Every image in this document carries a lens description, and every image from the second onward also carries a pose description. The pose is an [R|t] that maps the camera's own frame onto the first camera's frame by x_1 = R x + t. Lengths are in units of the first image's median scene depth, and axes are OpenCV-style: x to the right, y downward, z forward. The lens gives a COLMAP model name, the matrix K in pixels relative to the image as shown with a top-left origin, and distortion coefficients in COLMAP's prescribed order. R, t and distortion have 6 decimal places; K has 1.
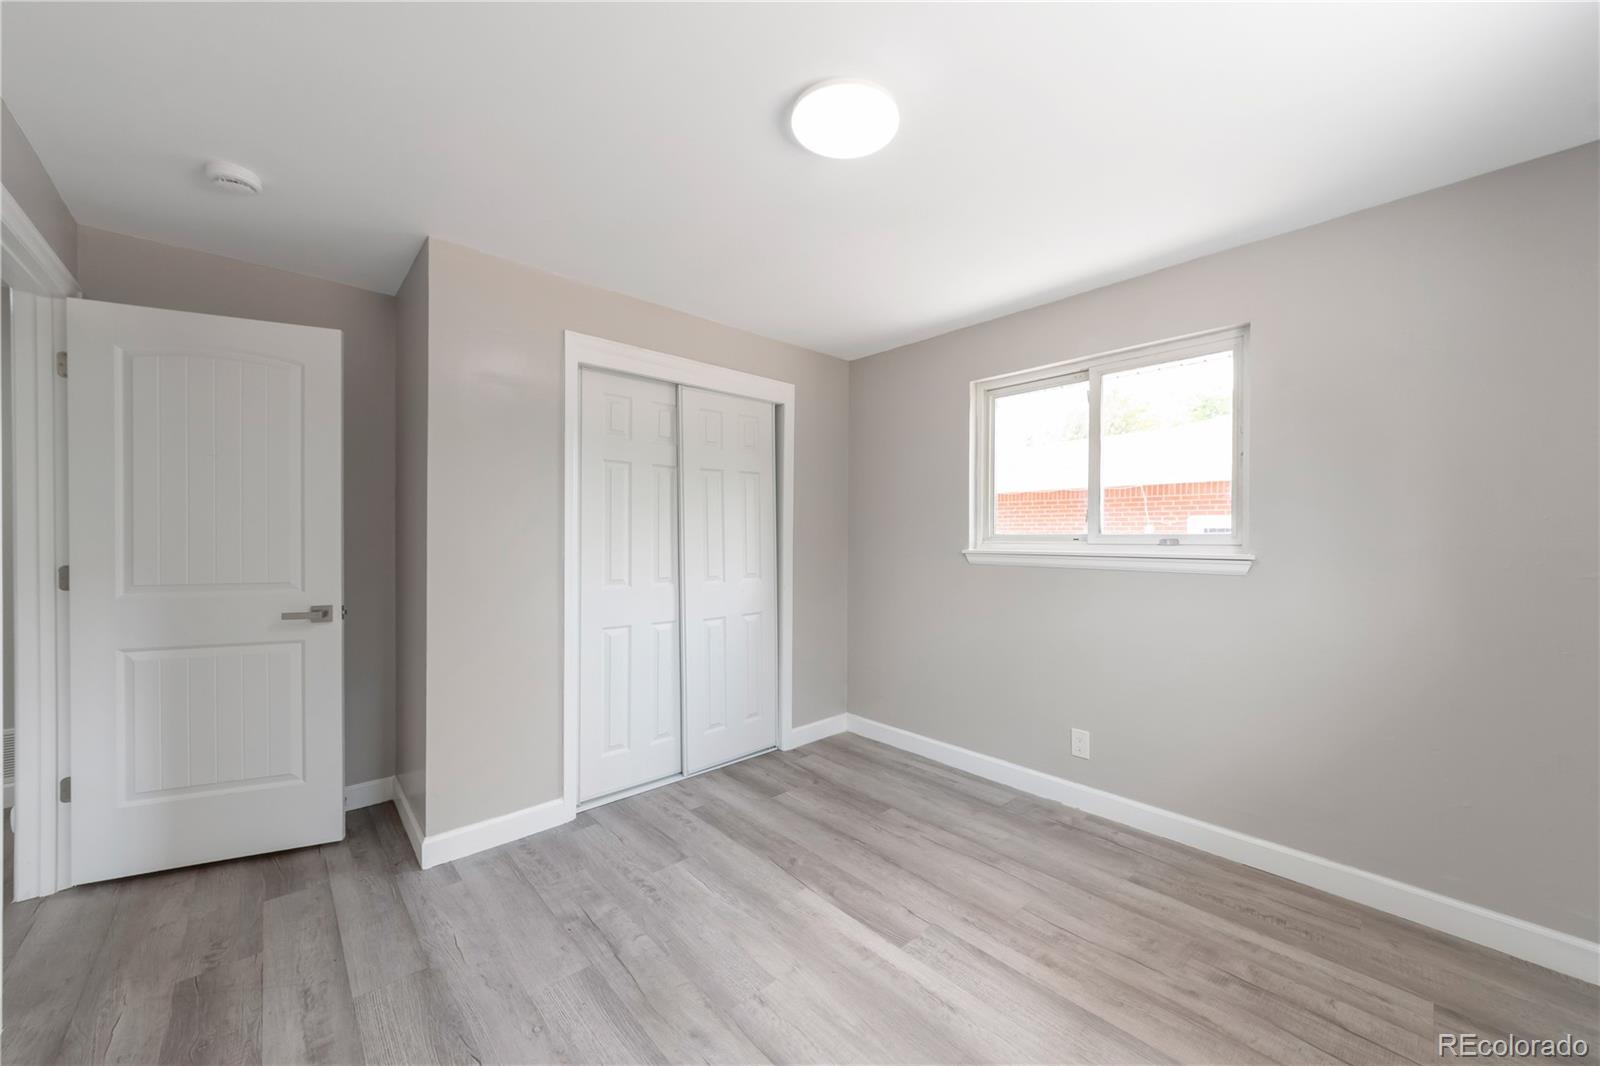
lens RADIAL K [[593.5, 0, 800.1], [0, 593.5, 536.6], [0, 0, 1]] dist [0.006590, -0.000062]
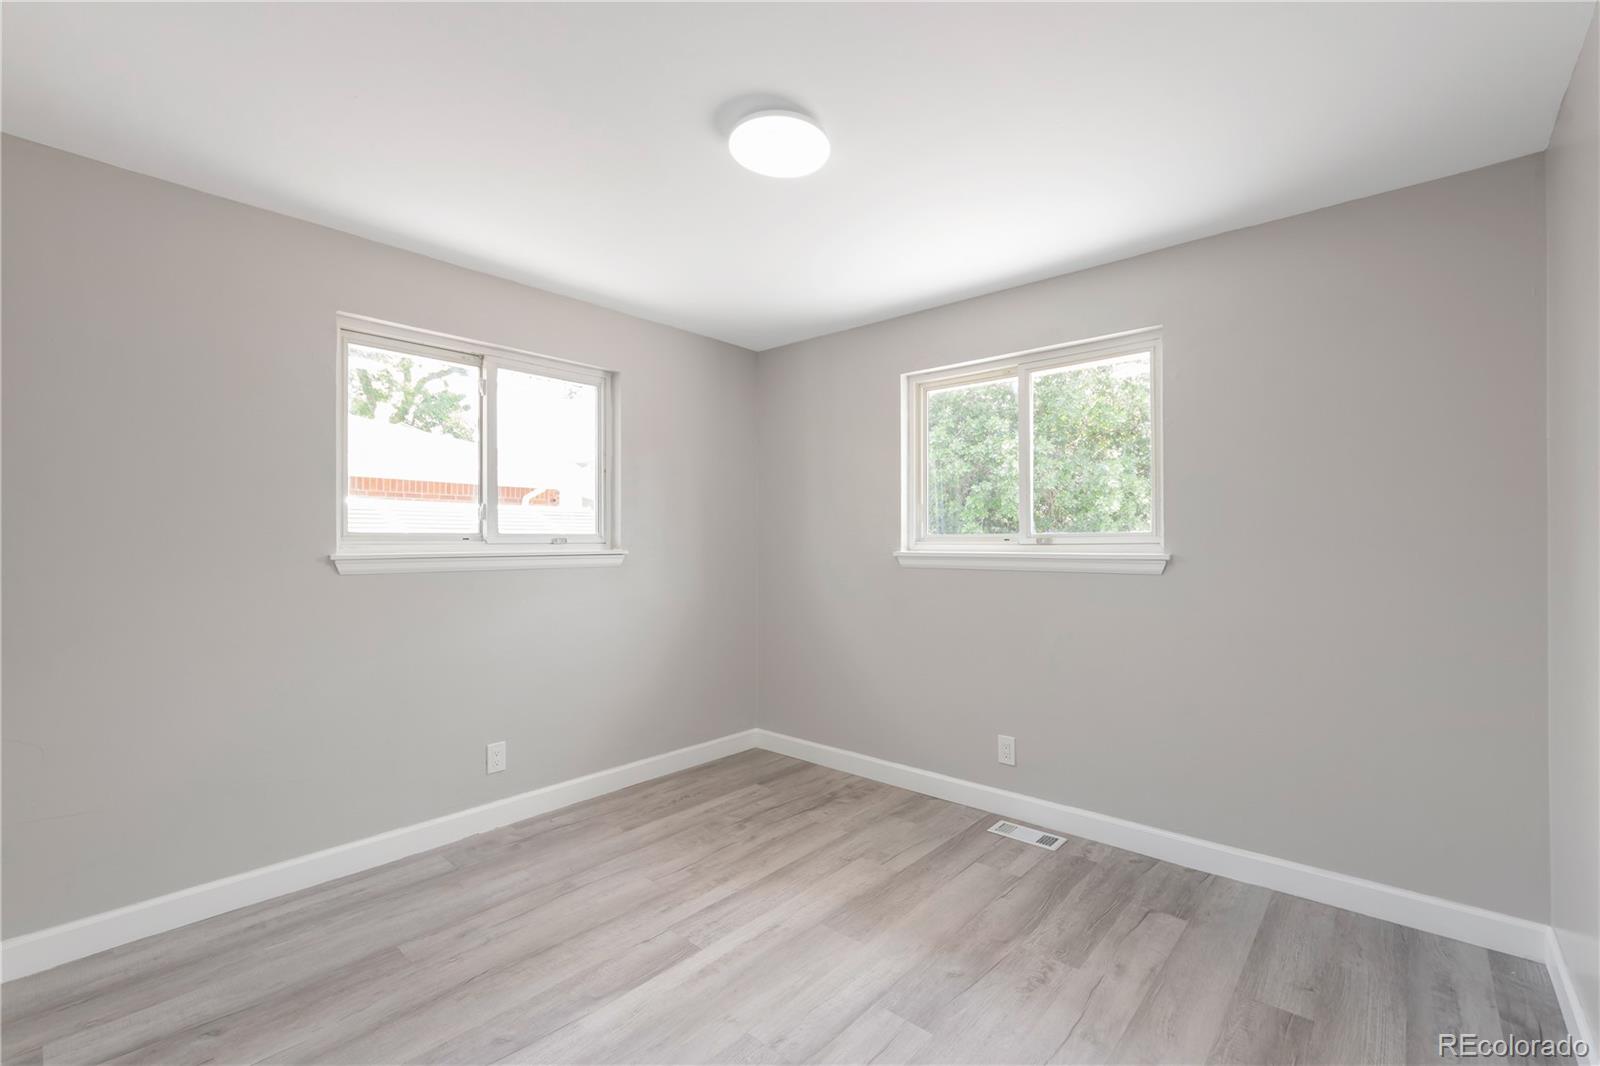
lens RADIAL K [[730.7, 0, 790.4], [0, 730.7, 528.6], [0, 0, 1]] dist [0.010941, -0.000431]
pose [[-0.118289, 0.011793, 0.992909, -0.809876], [-0.003190, 0.999920, -0.012256, 0.000952], [-0.992974, -0.004617, -0.118242, 0.753358]]
